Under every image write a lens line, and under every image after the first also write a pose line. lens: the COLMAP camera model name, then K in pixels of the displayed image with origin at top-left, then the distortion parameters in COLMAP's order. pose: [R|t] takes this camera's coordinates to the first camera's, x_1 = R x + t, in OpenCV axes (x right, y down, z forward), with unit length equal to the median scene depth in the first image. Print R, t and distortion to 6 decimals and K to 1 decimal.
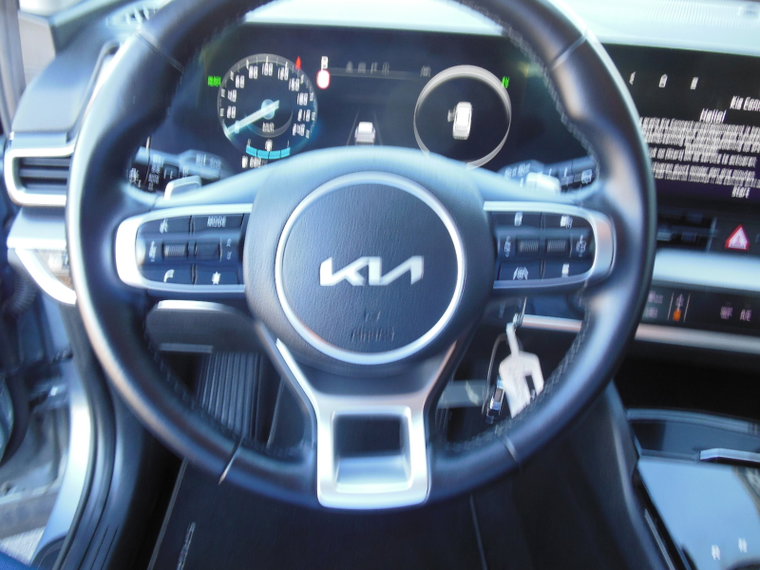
lens RADIAL K [[570.1, 0, 388.5], [0, 570.1, 282.7], [0, 0, 1]] dist [-0.009793, 0.009943]
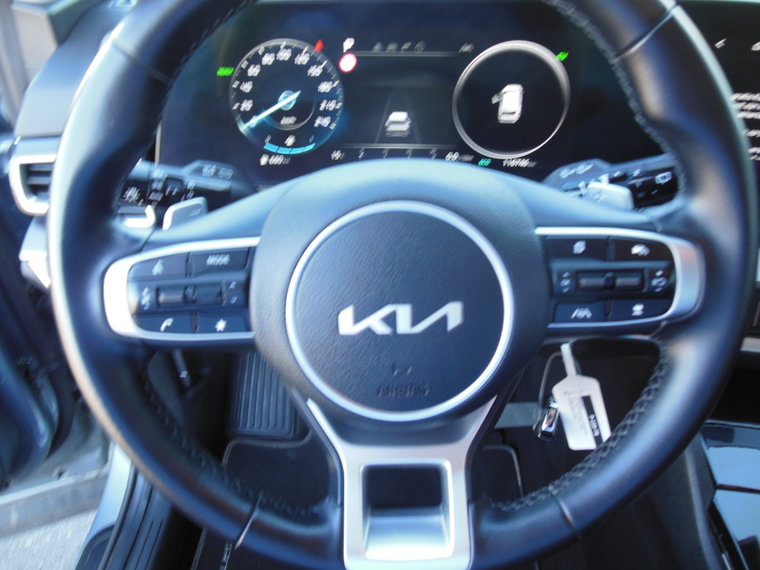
lens RADIAL K [[570.1, 0, 388.5], [0, 570.1, 282.7], [0, 0, 1]] dist [-0.009793, 0.009943]
pose [[0.996346, -0.012985, -0.084411, 0.022010], [0.019779, 0.996586, 0.080153, -0.123777], [0.083082, -0.081530, 0.993202, 0.154736]]
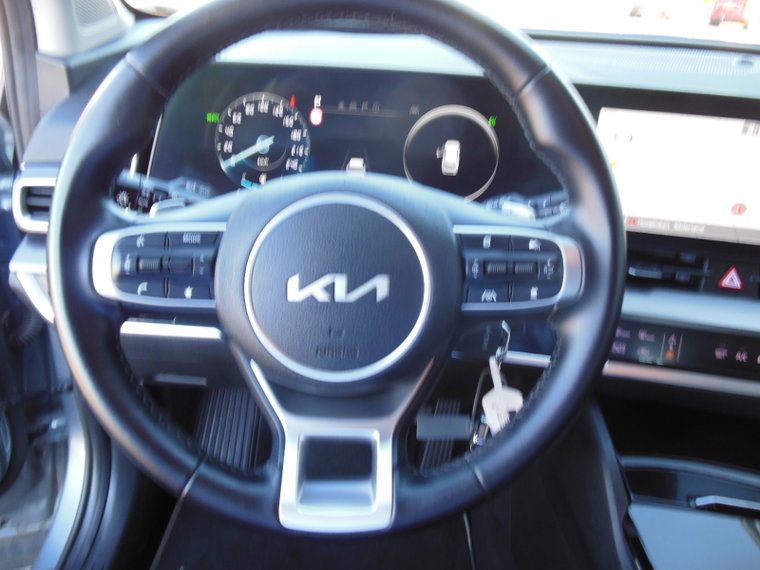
lens RADIAL K [[570.1, 0, 388.5], [0, 570.1, 282.7], [0, 0, 1]] dist [-0.009793, 0.009943]
pose [[0.998988, 0.020629, -0.039974, 0.089446], [-0.024394, 0.995073, -0.096098, 0.058057], [0.037794, 0.096976, 0.994569, -0.006762]]
